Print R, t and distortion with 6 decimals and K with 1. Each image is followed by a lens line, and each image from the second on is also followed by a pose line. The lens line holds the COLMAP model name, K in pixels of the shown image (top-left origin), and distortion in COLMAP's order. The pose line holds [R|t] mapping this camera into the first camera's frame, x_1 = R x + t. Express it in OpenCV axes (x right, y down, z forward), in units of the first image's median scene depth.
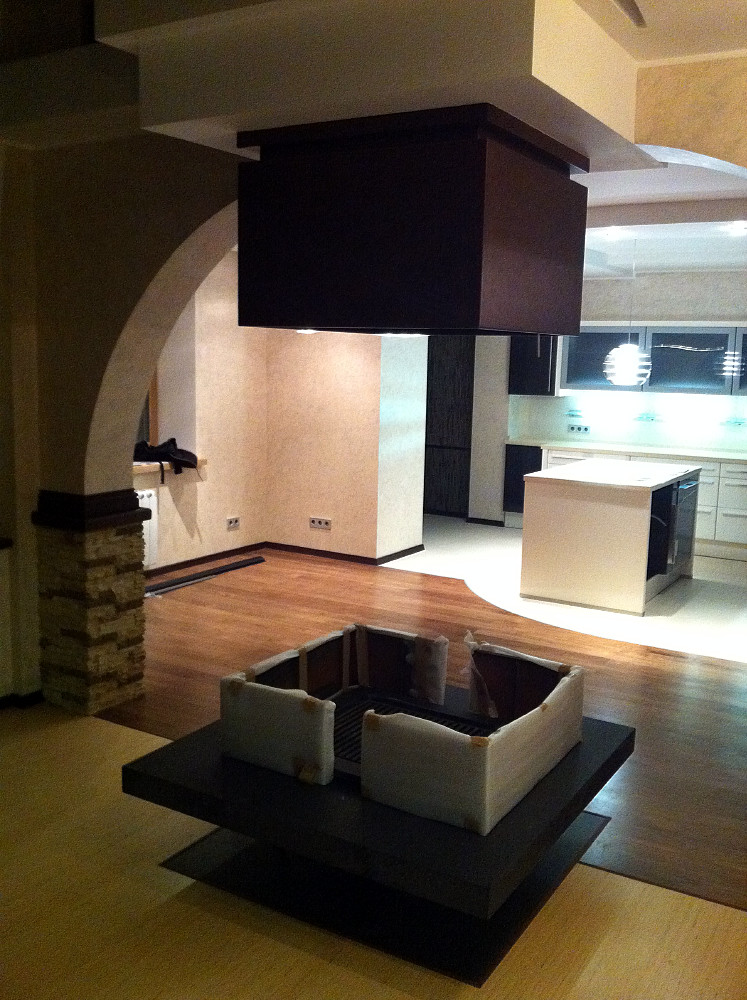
lens RADIAL K [[981.6, 0, 373.5], [0, 981.6, 500.0], [0, 0, 1]] dist [0.058400, -0.003173]
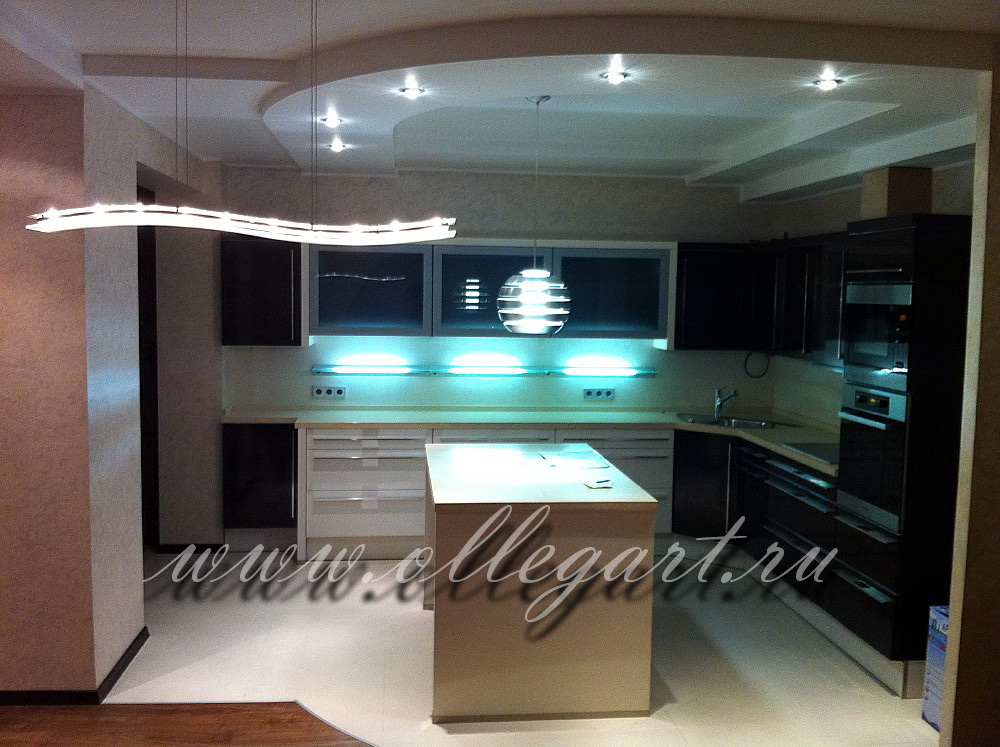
lens RADIAL K [[981.6, 0, 500.0], [0, 981.6, 373.5], [0, 0, 1]] dist [0.058400, -0.003173]
pose [[0.797554, -0.059767, 0.600279, -0.113858], [0.090994, 0.995613, -0.021770, -0.064325], [-0.596345, 0.071985, 0.799494, 0.416169]]
